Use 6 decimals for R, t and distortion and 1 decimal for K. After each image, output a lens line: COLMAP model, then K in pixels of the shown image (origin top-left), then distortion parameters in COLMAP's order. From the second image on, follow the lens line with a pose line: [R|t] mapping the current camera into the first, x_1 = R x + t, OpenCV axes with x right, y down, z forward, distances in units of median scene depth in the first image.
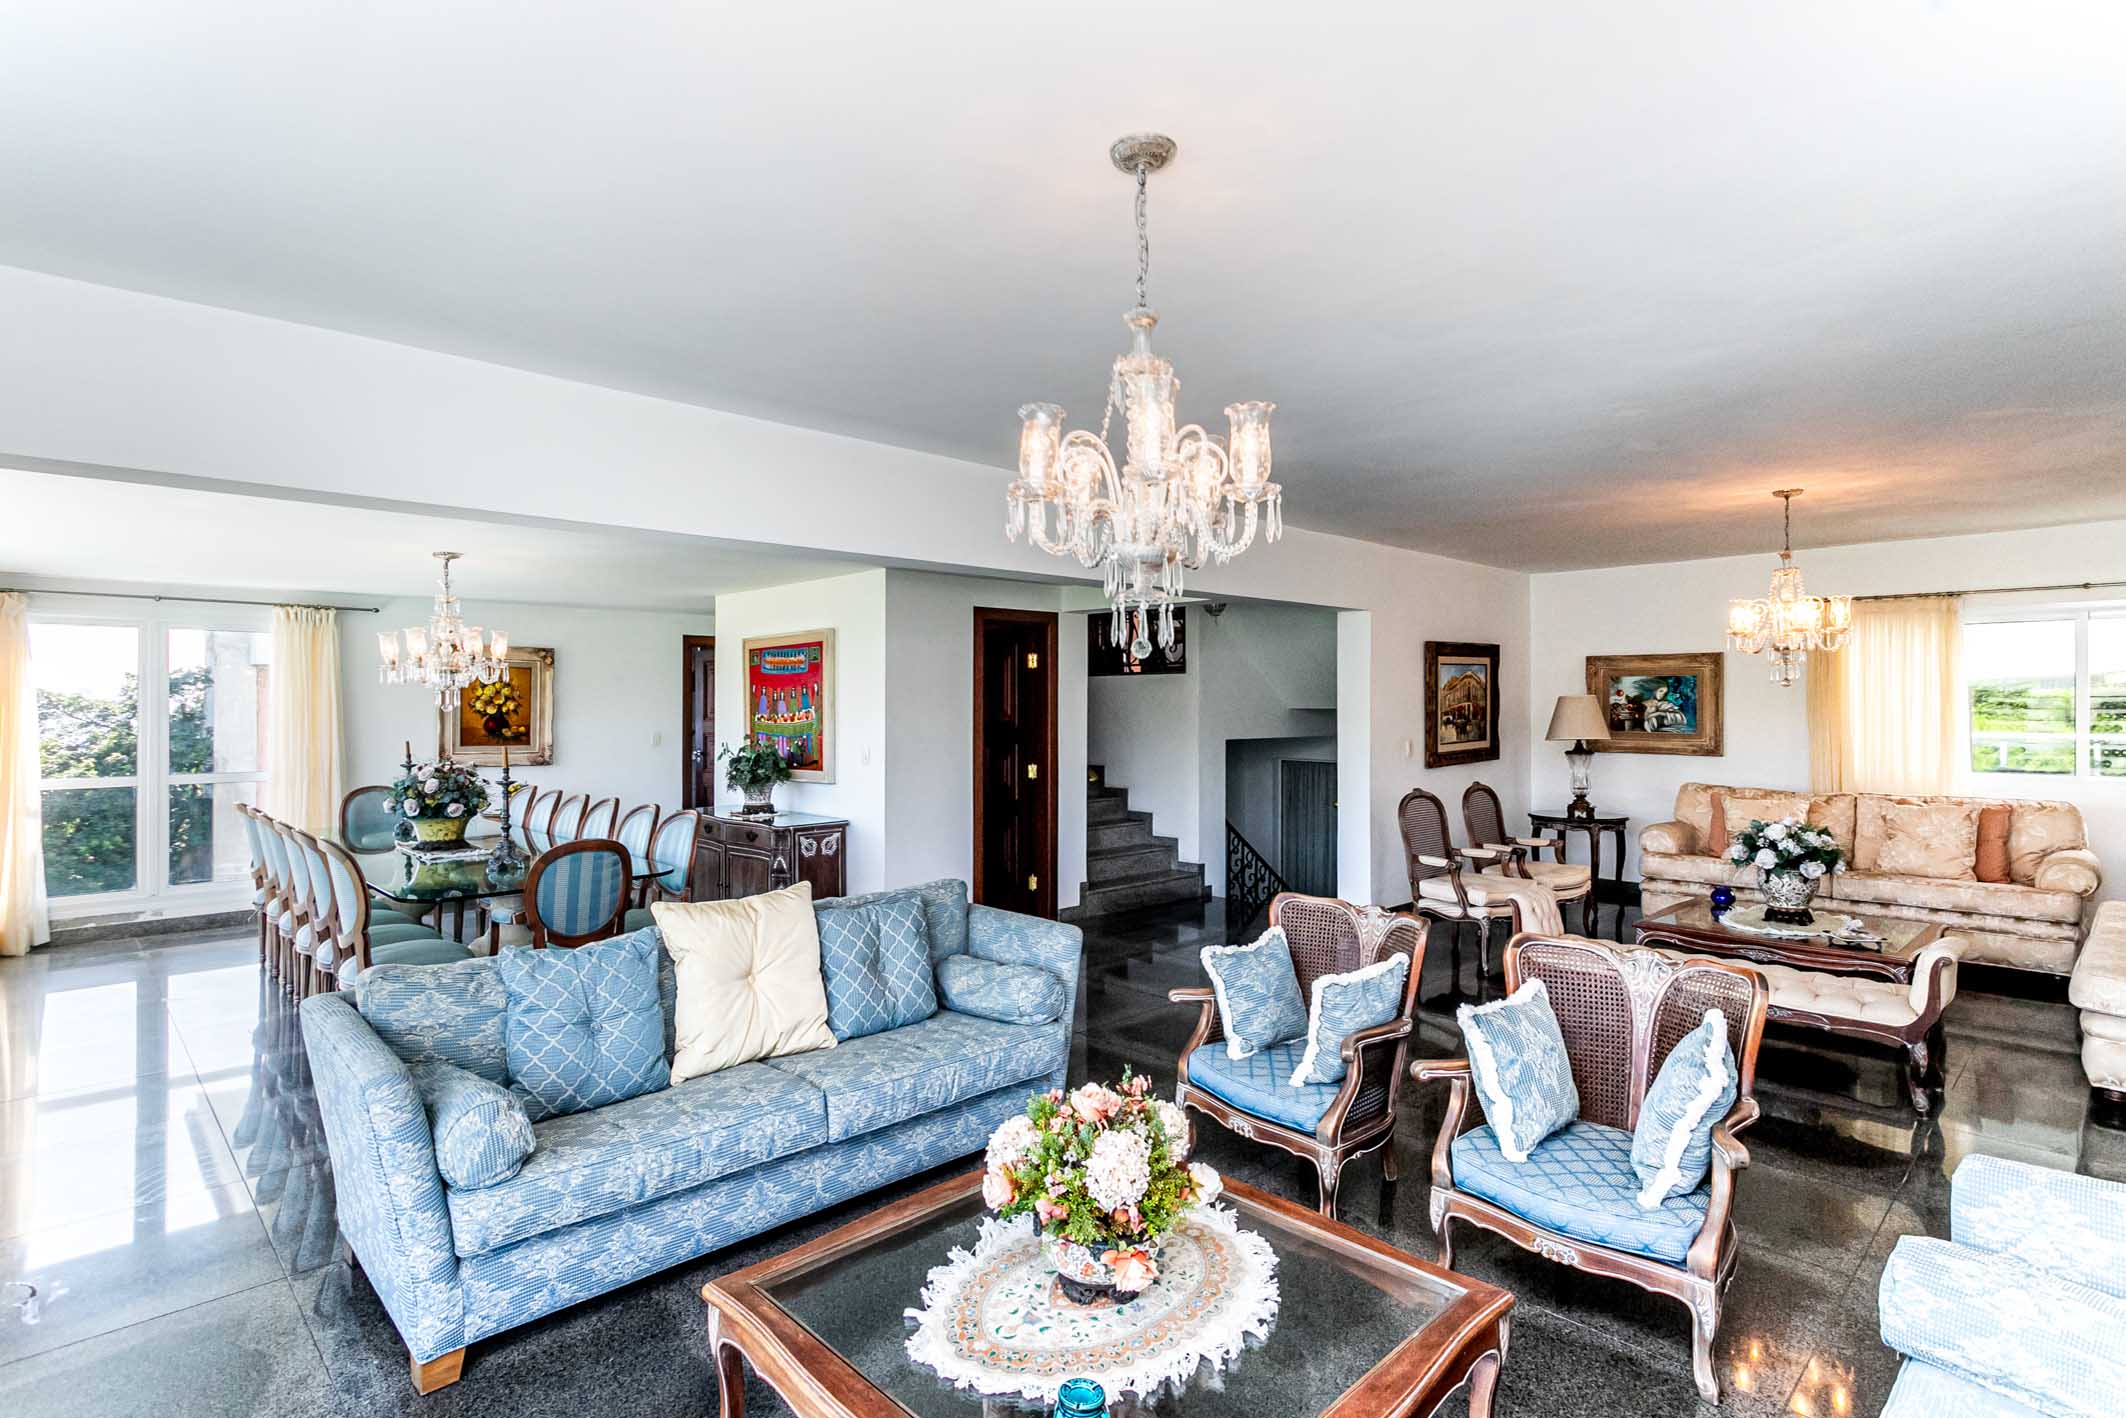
lens RADIAL K [[1045.6, 0, 1069.2], [0, 1045.6, 707.5], [0, 0, 1]] dist [-0.000351, 0.000214]
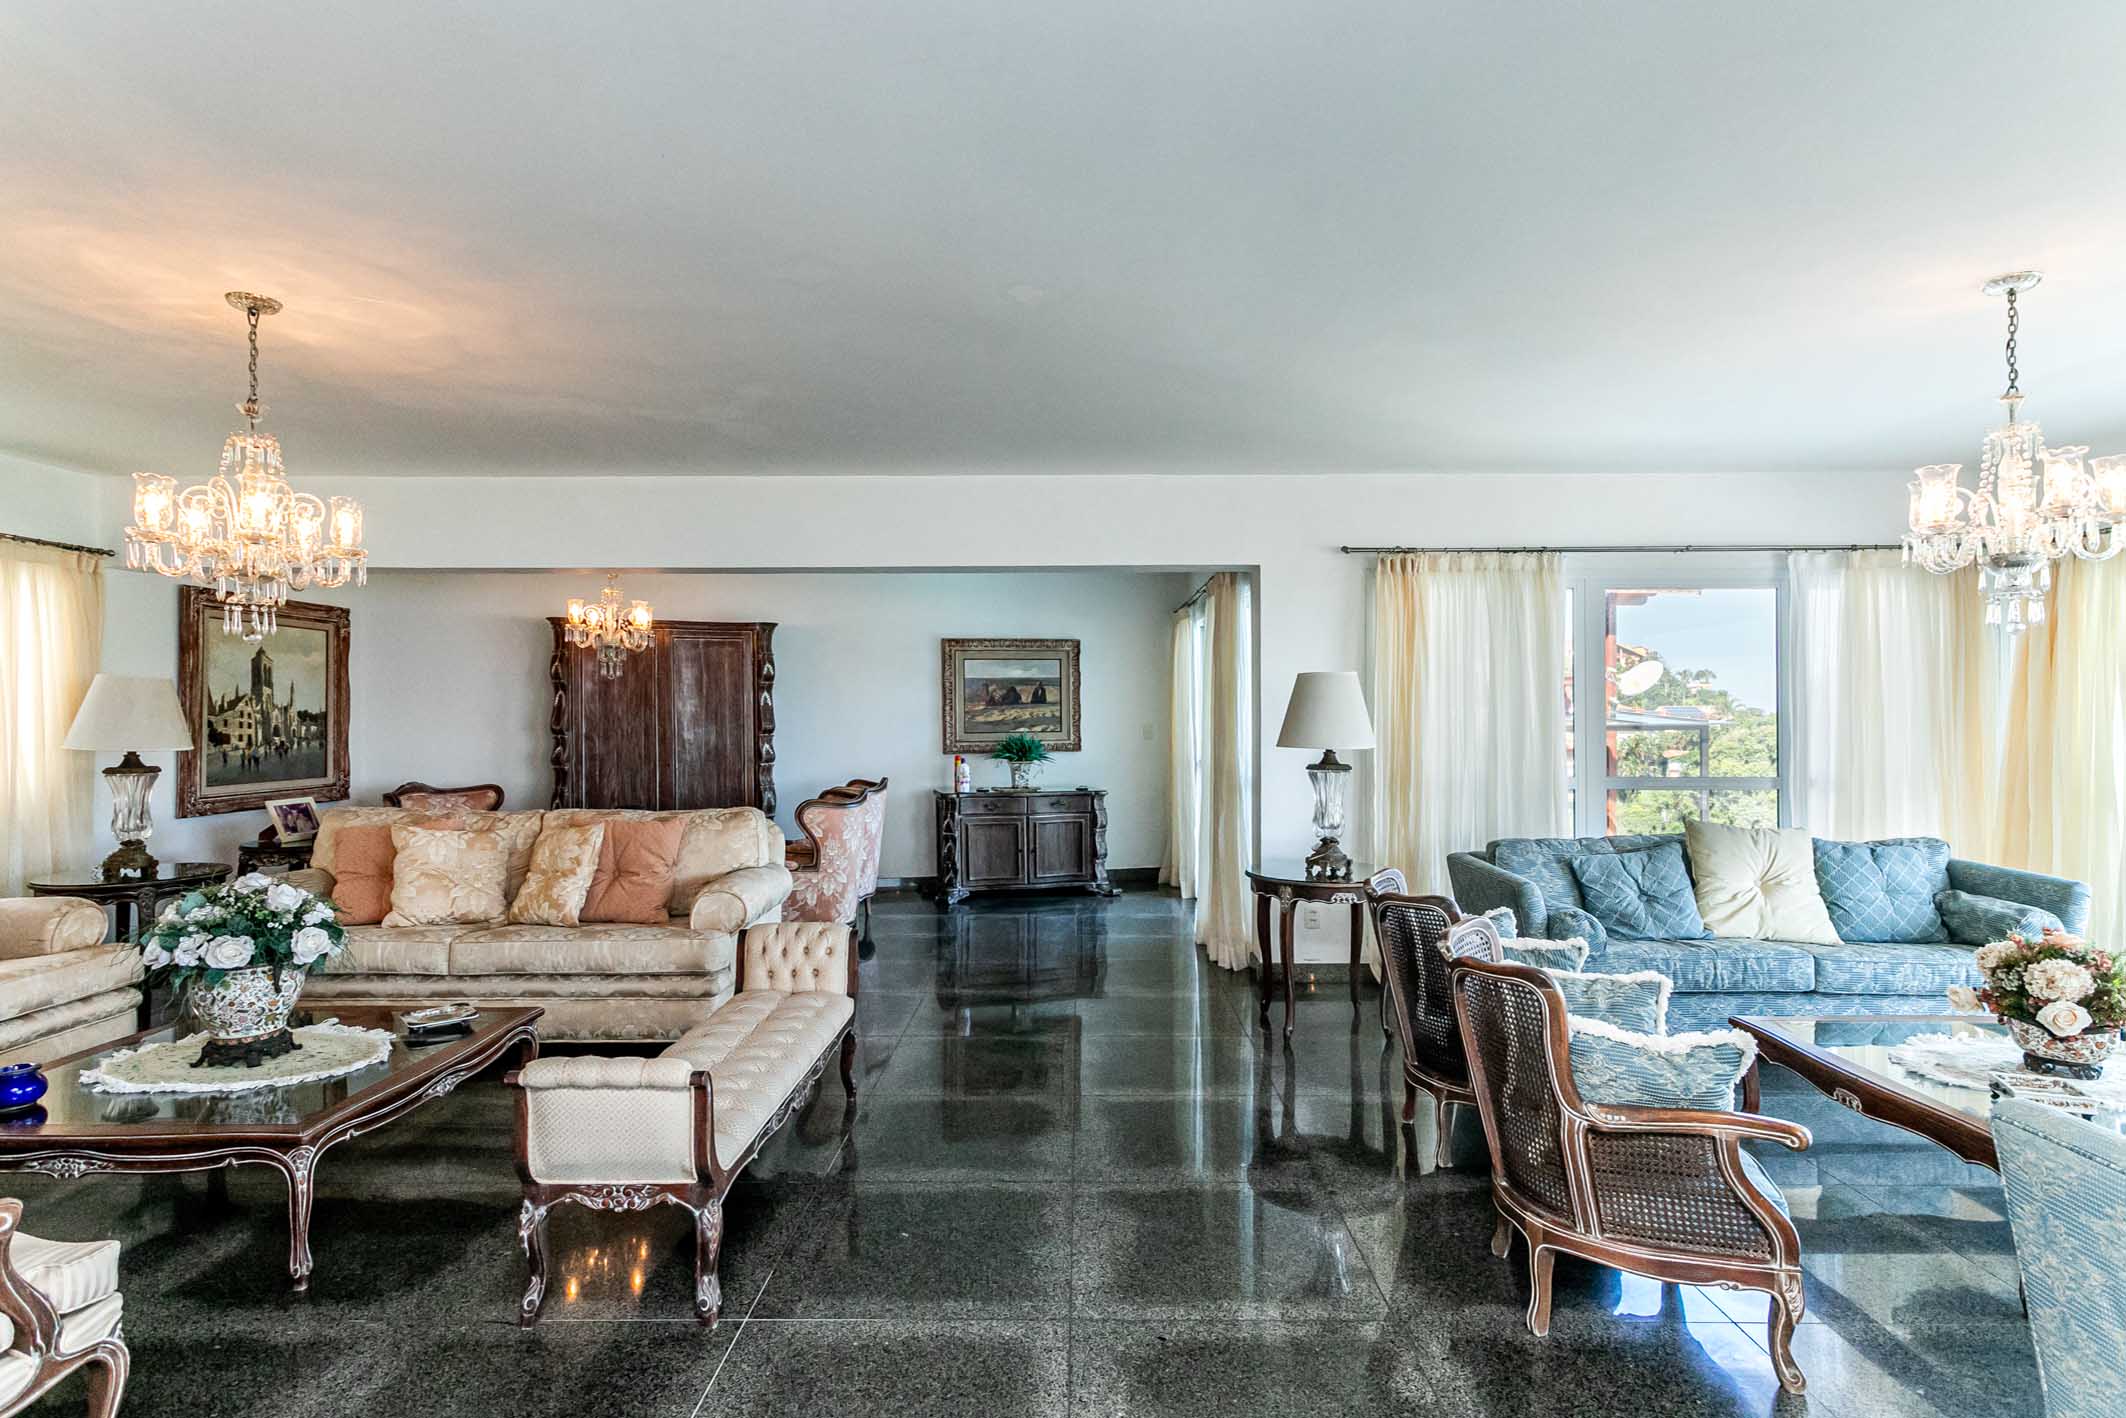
lens RADIAL K [[1045.6, 0, 1069.2], [0, 1045.6, 707.5], [0, 0, 1]] dist [-0.000351, 0.000214]
pose [[-0.694550, 0.005568, 0.719423, -0.023201], [0.004337, 0.999984, -0.003552, 0.013553], [-0.719431, 0.000653, -0.694564, 0.788815]]
